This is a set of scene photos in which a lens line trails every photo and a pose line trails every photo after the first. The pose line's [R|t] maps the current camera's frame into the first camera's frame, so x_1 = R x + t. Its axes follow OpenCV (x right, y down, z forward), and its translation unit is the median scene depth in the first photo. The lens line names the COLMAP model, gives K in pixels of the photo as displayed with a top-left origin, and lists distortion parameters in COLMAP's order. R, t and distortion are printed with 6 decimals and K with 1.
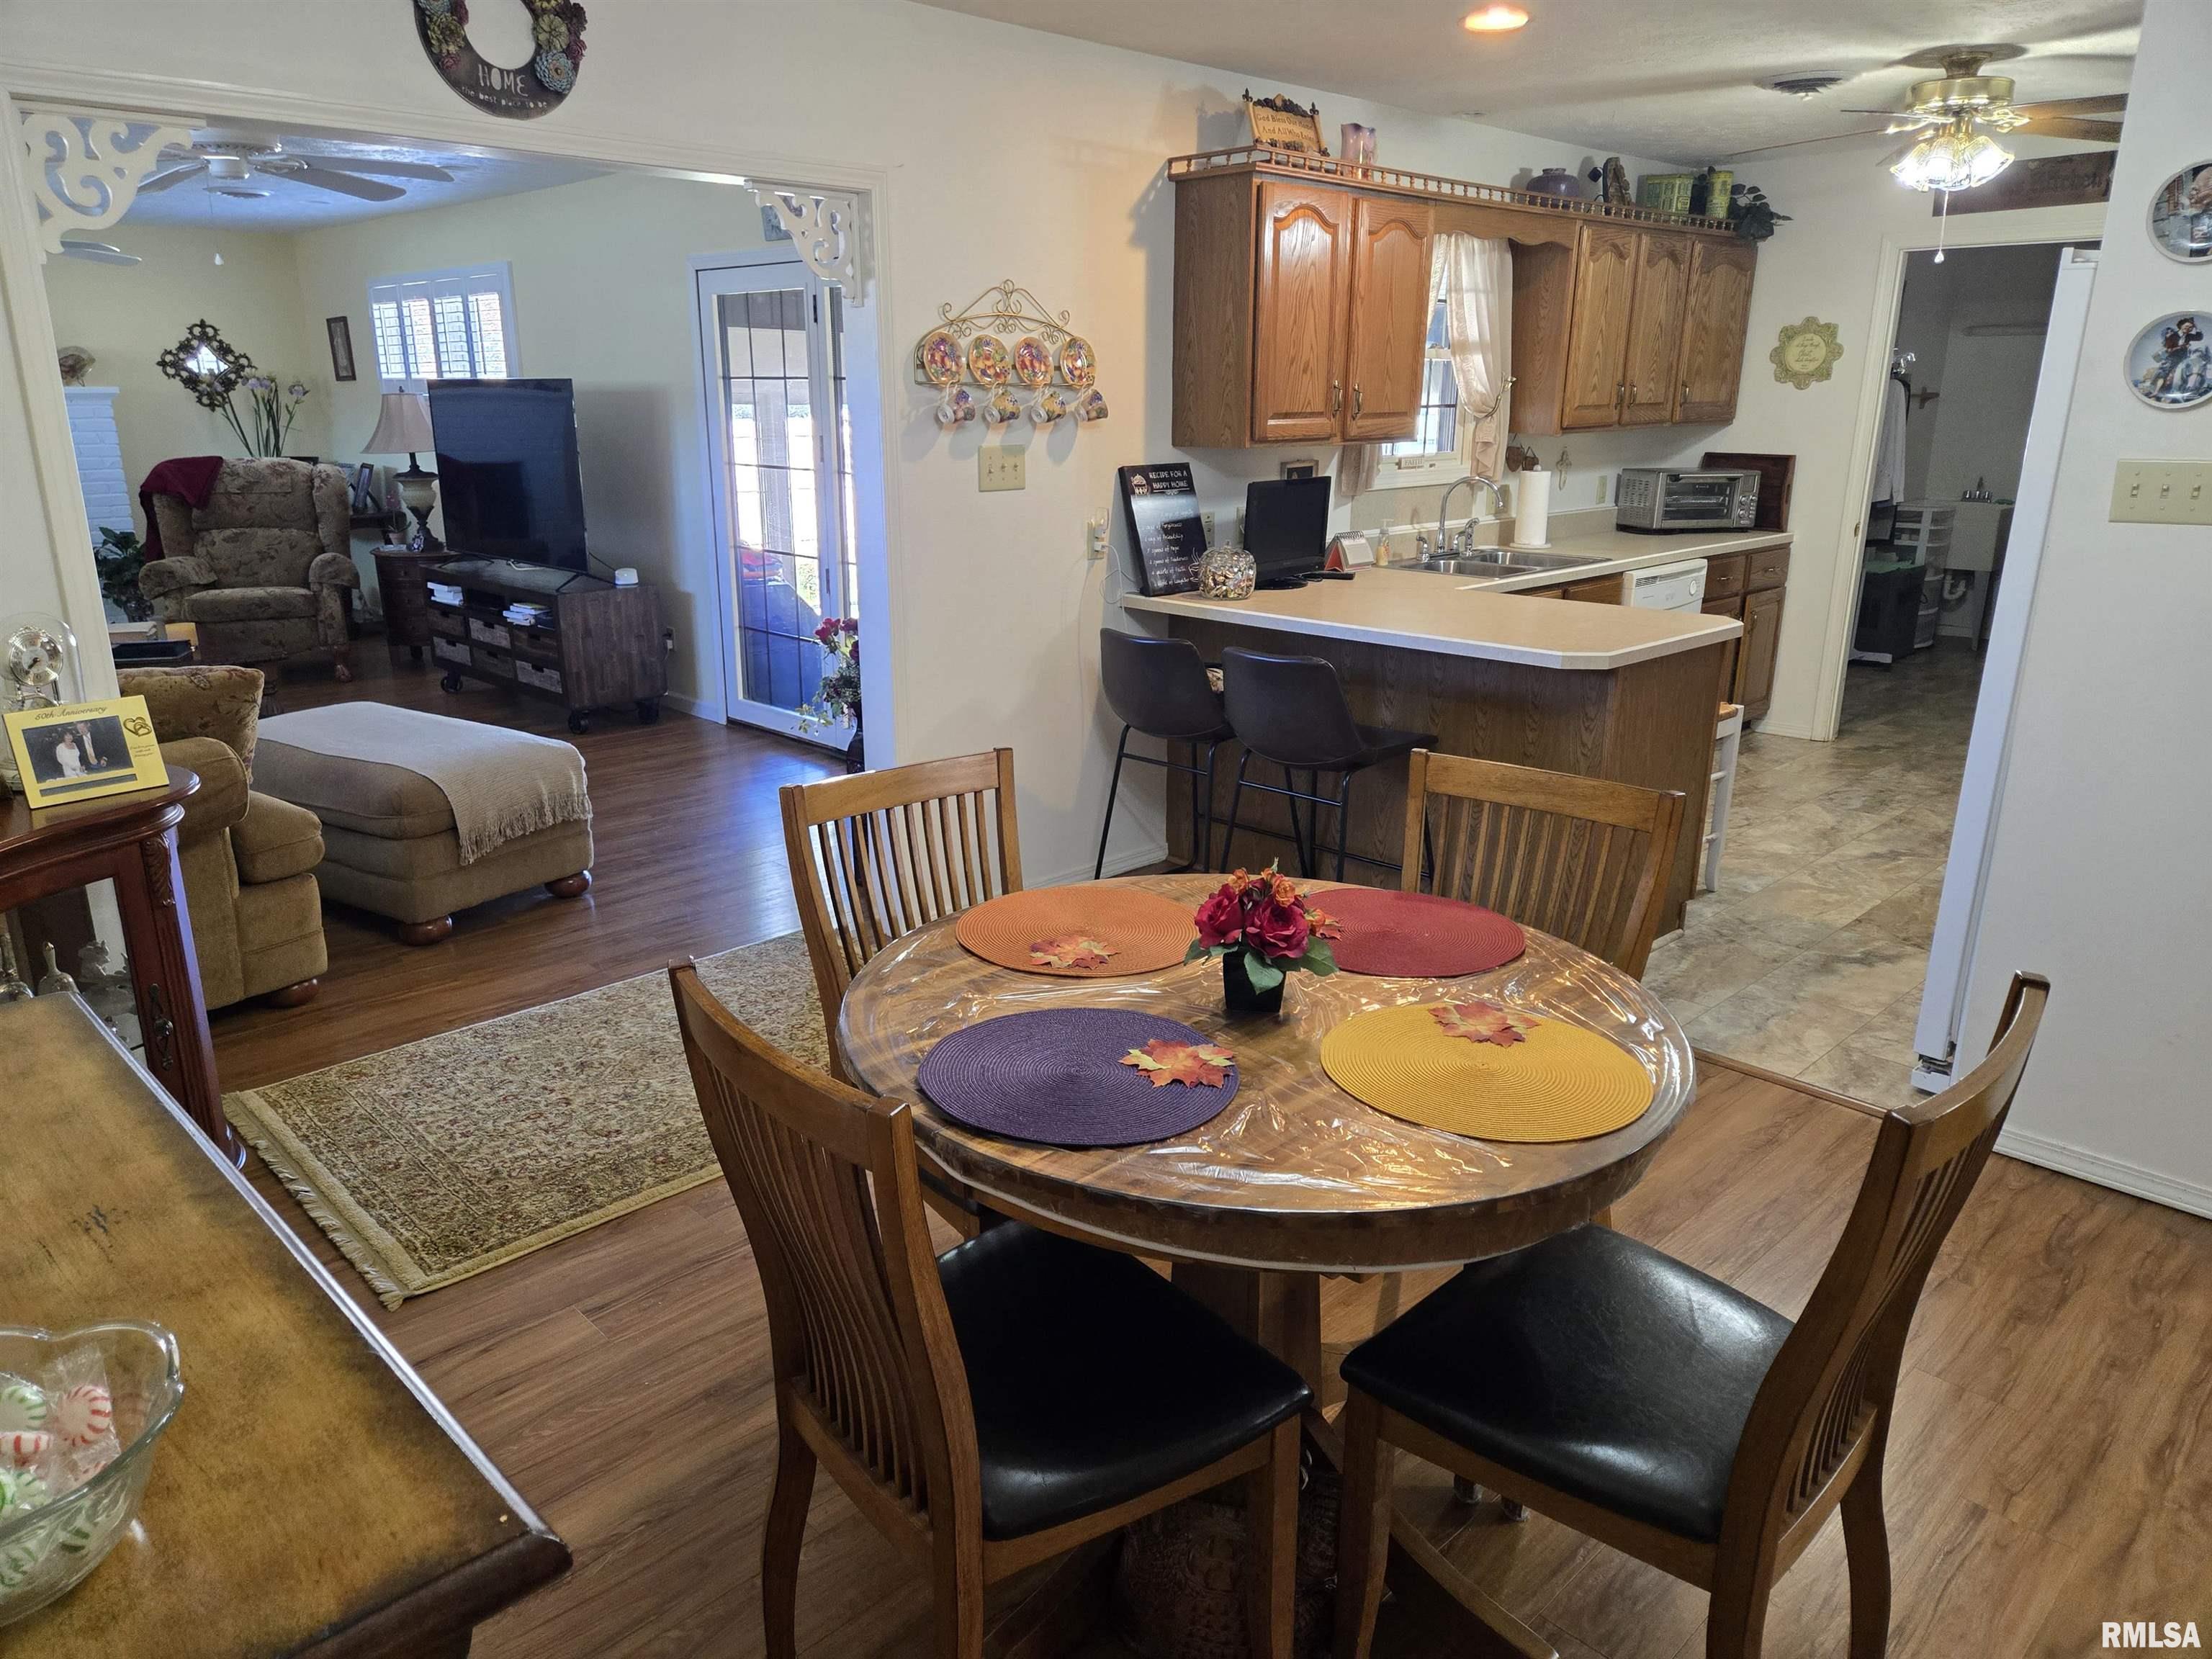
lens RADIAL K [[1486.4, 0, 1089.7], [0, 1486.4, 814.5], [0, 0, 1]] dist [0.082218, -0.079646]
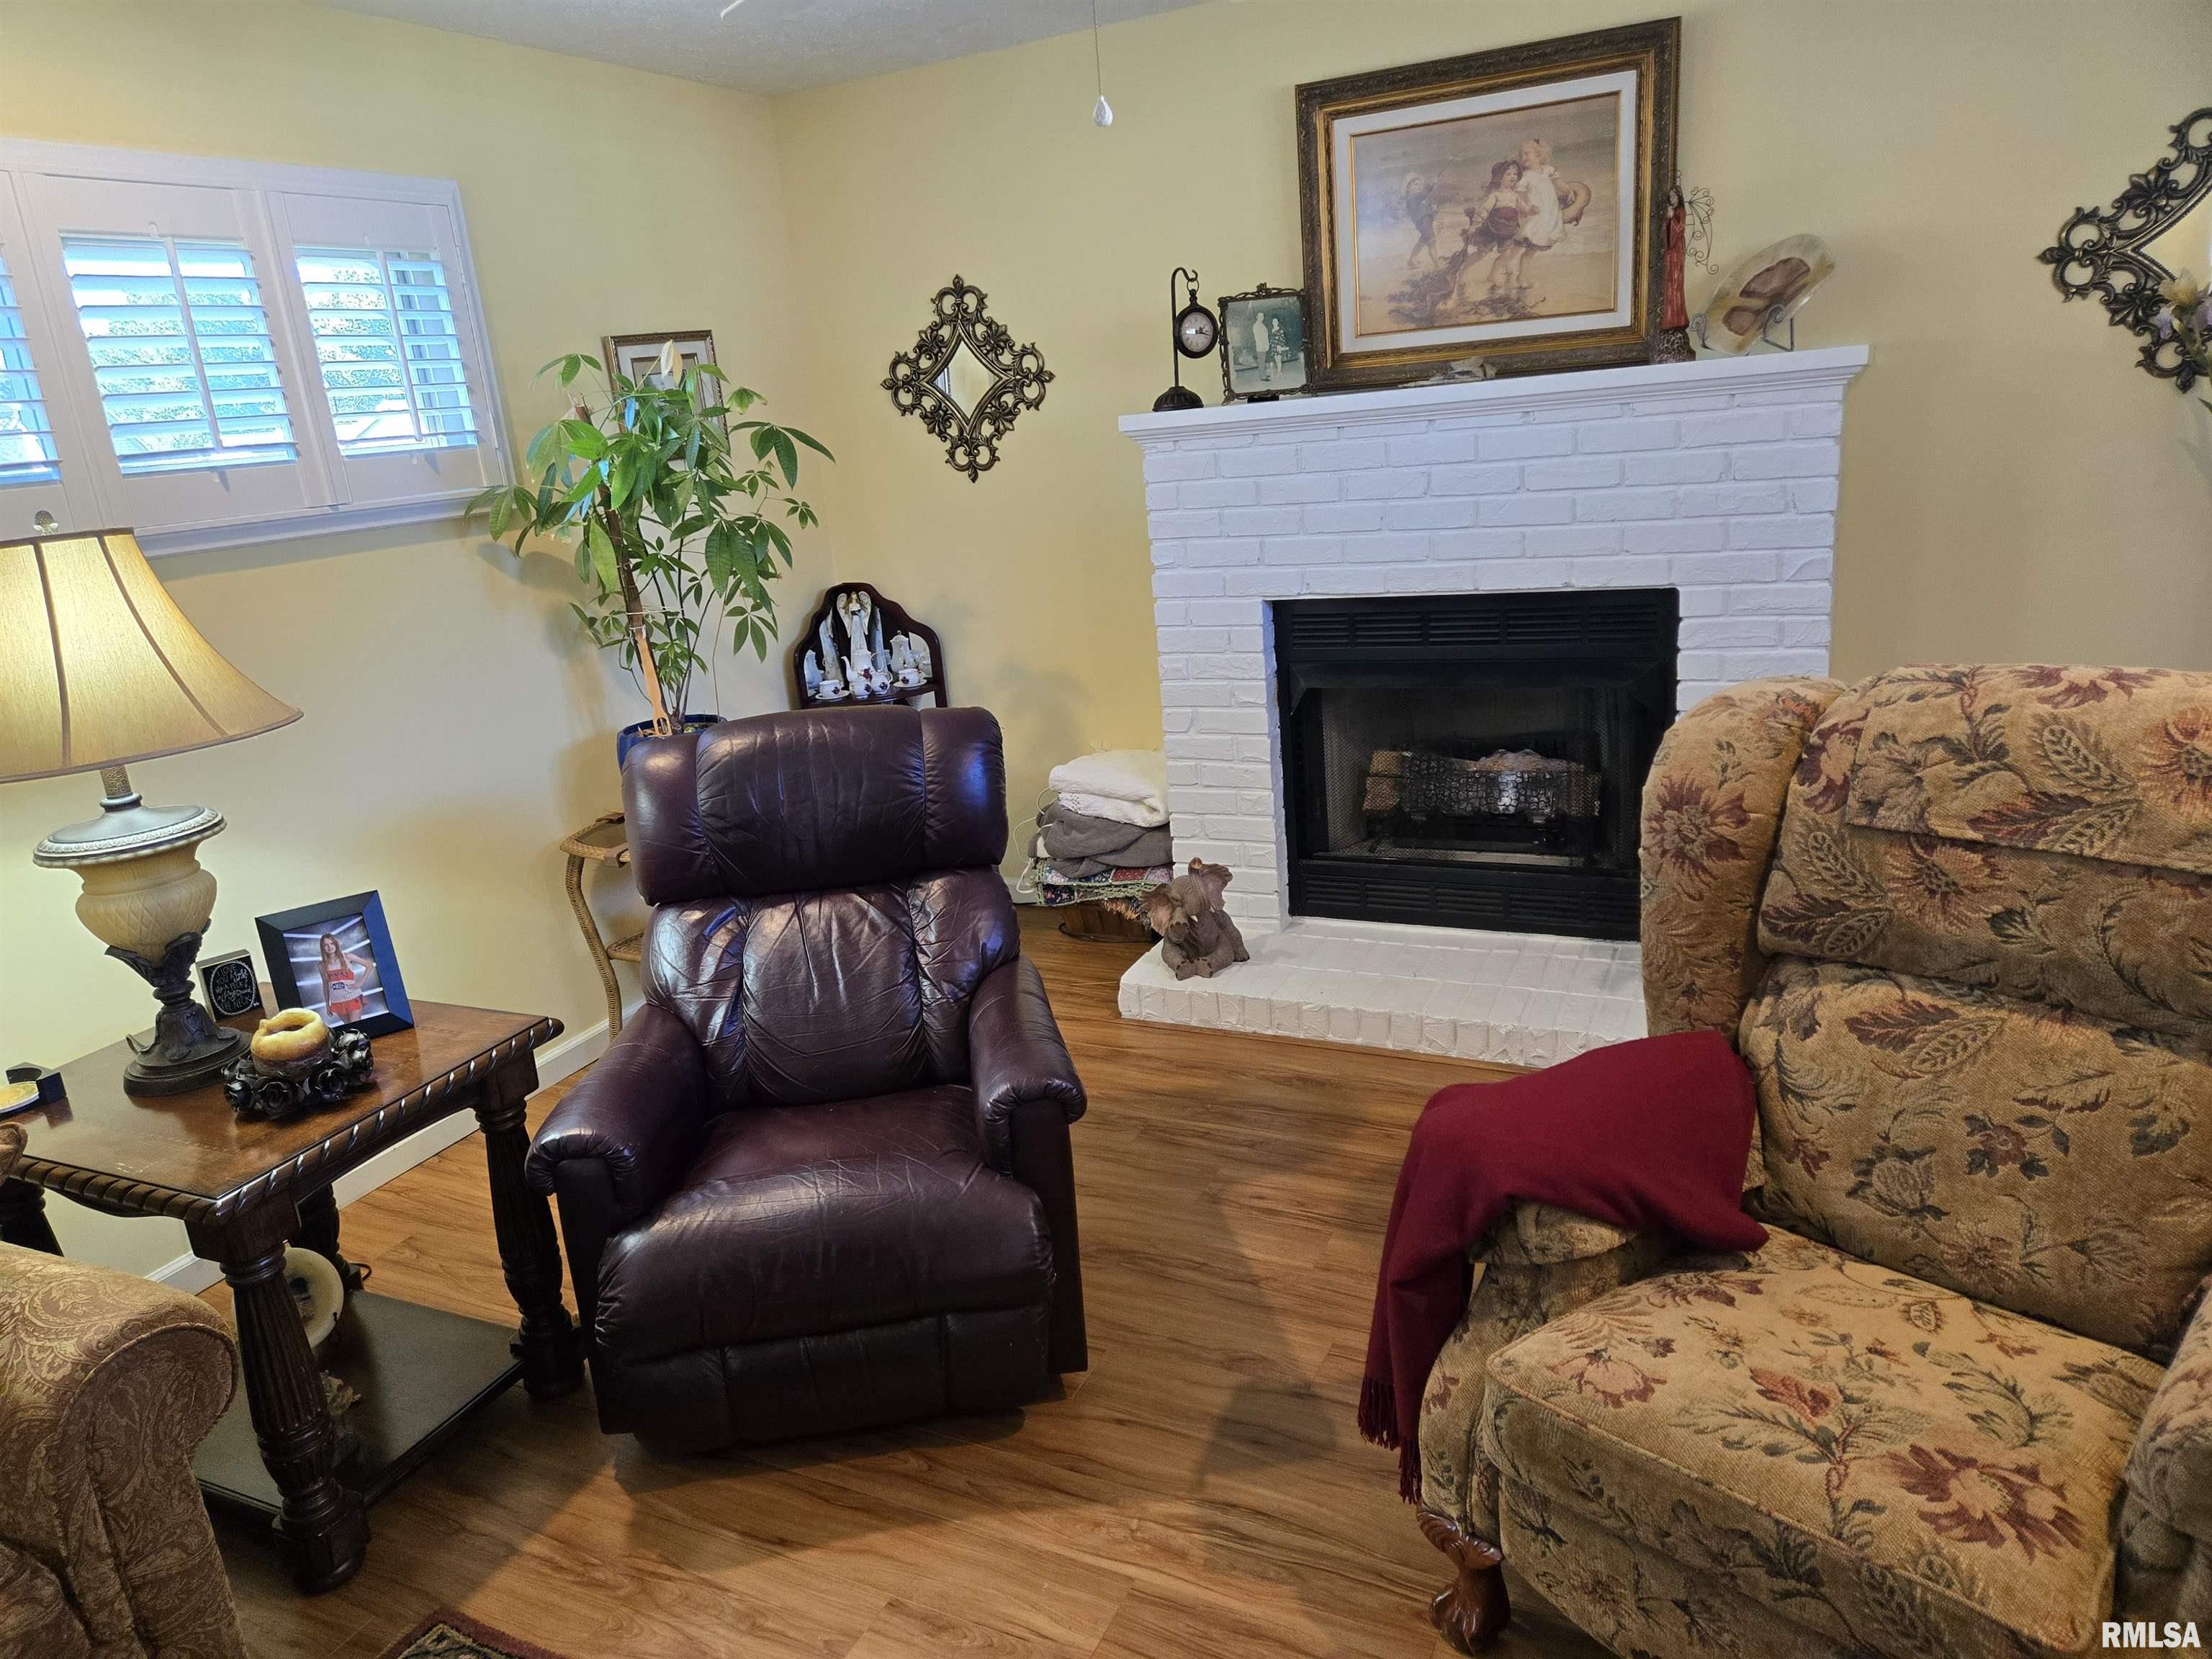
lens RADIAL K [[1466.0, 0, 1077.0], [0, 1466.0, 824.1], [0, 0, 1]] dist [0.074367, -0.065253]
pose [[0.329655, 0.236583, -0.913978, -0.579362], [-0.171431, 0.967000, 0.188476, -0.330604], [0.928407, 0.094552, 0.359334, 1.139006]]
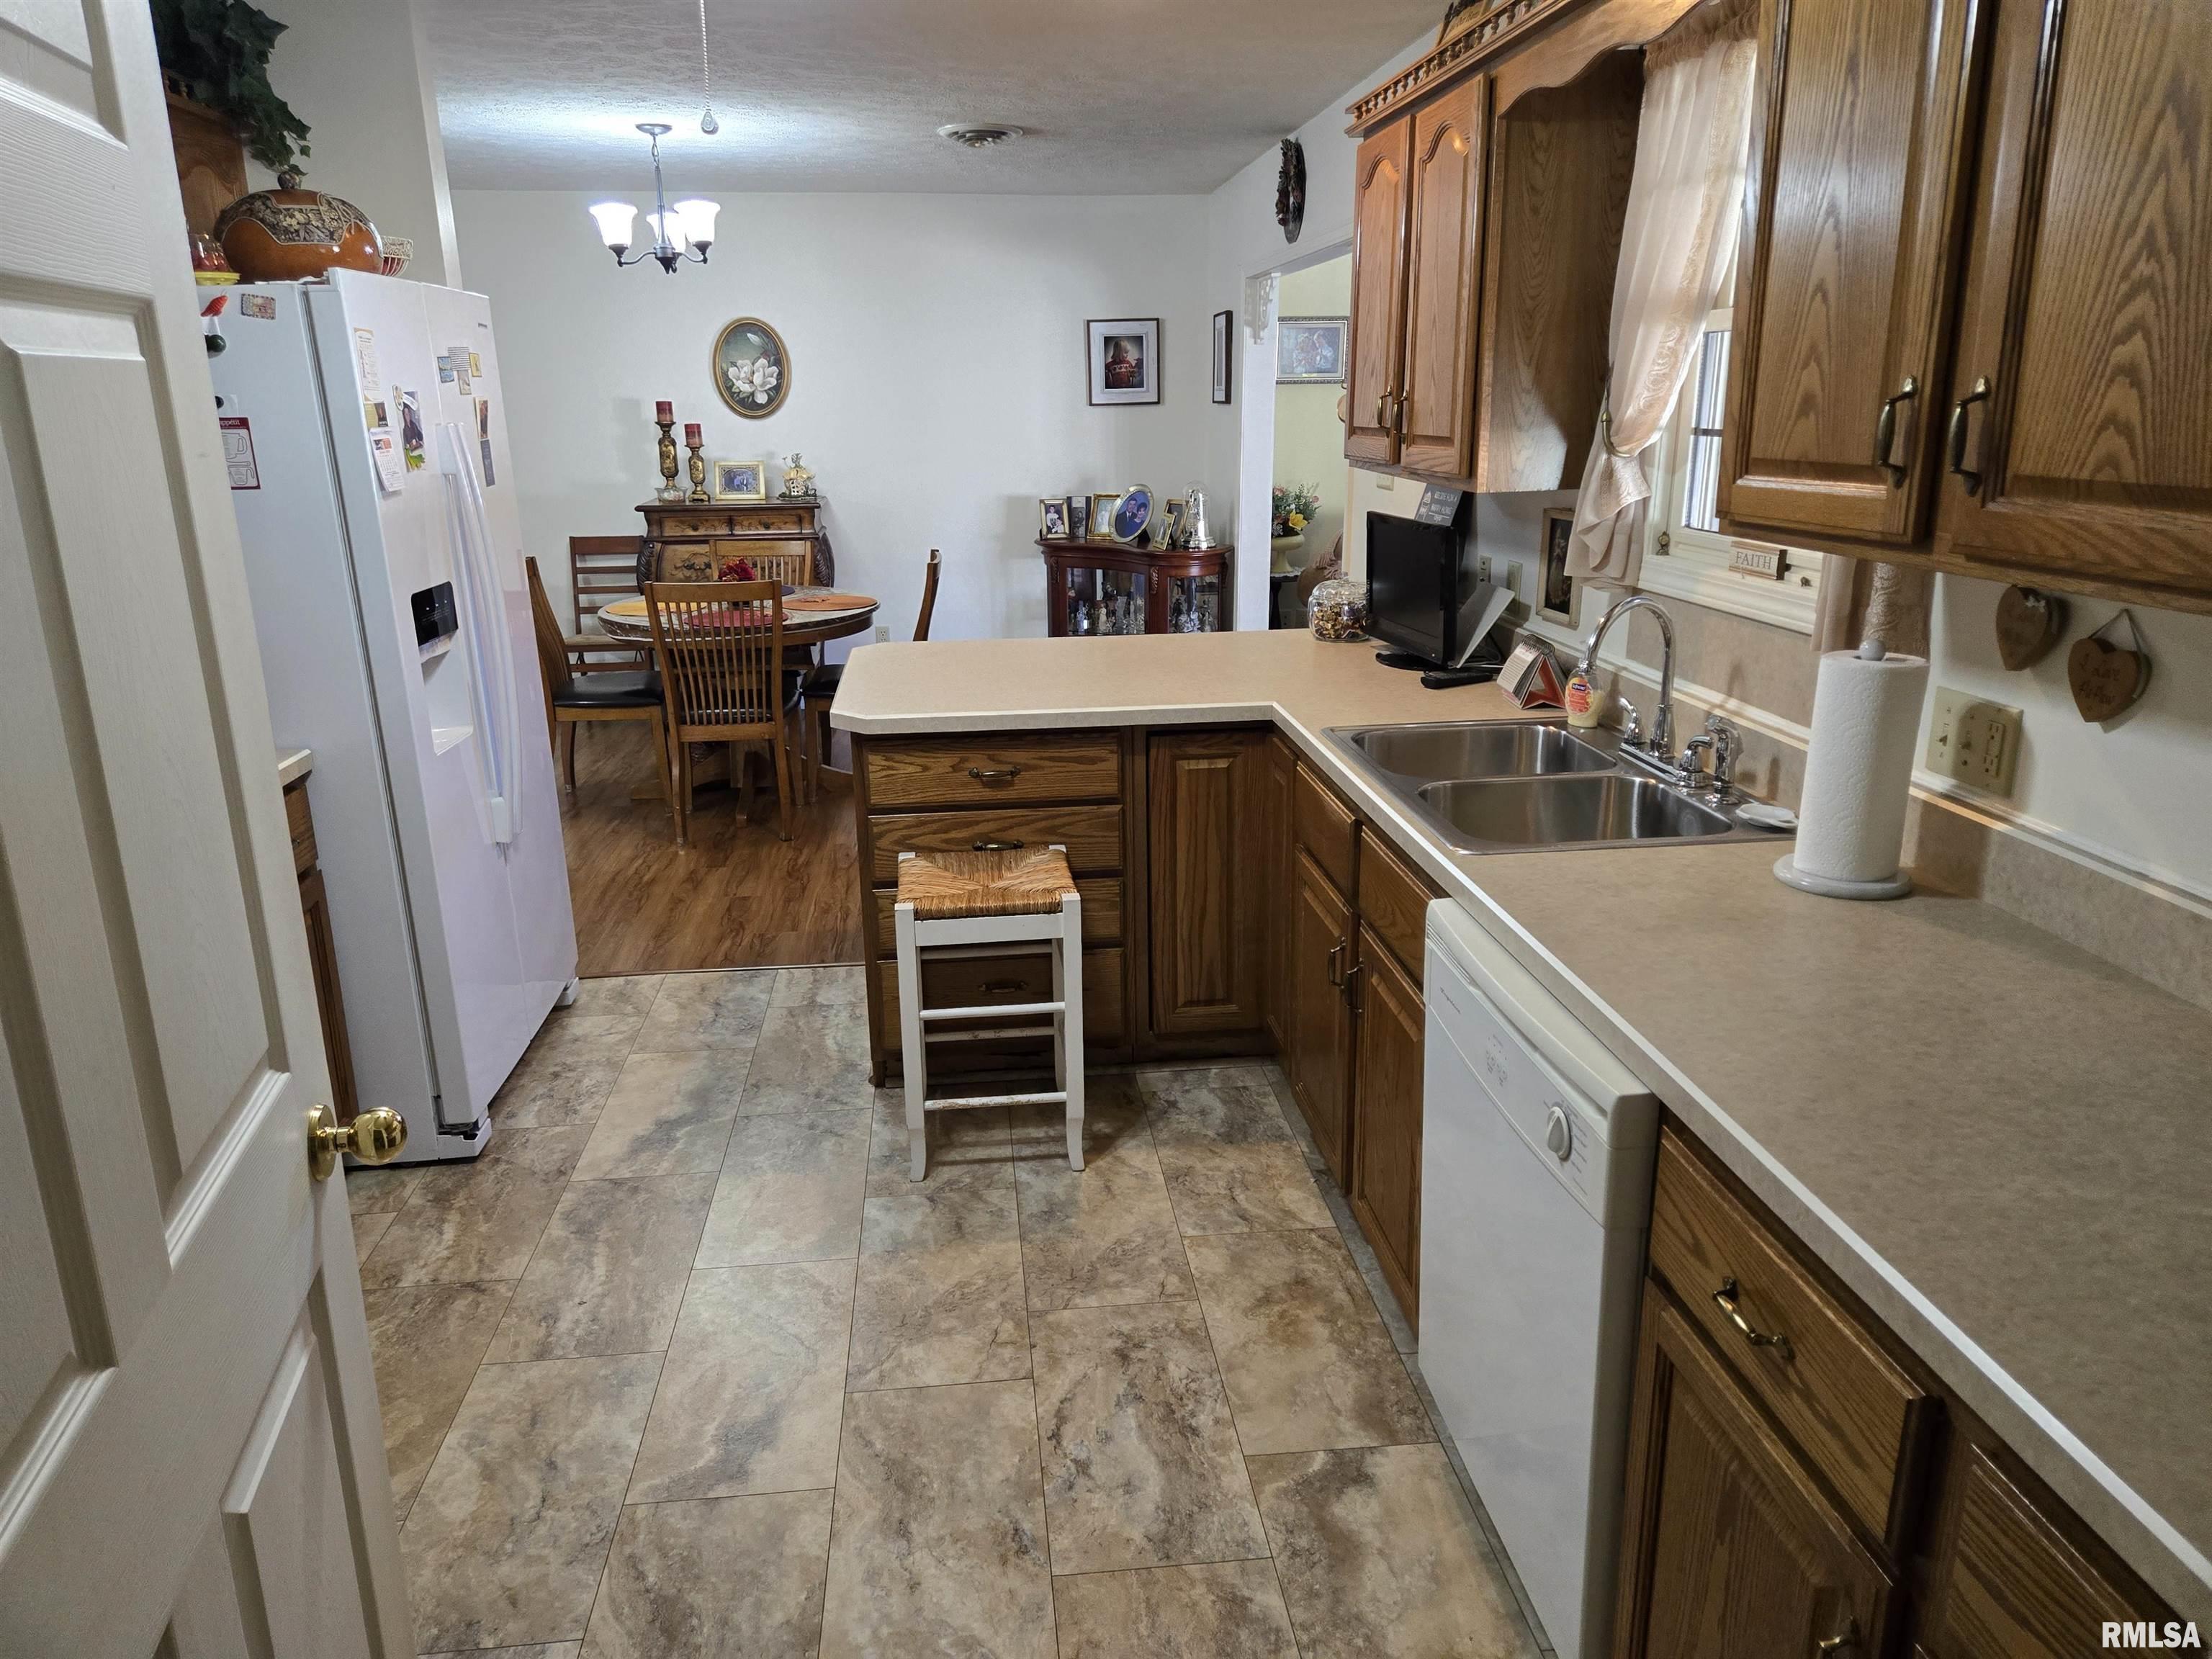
lens RADIAL K [[1463.0, 0, 1091.1], [0, 1463.0, 809.0], [0, 0, 1]] dist [0.088596, -0.093961]
pose [[-0.625356, 0.221294, -0.748304, 0.670441], [-0.200796, 0.881022, 0.428347, -0.314161], [0.754063, 0.418126, -0.506517, 1.088634]]
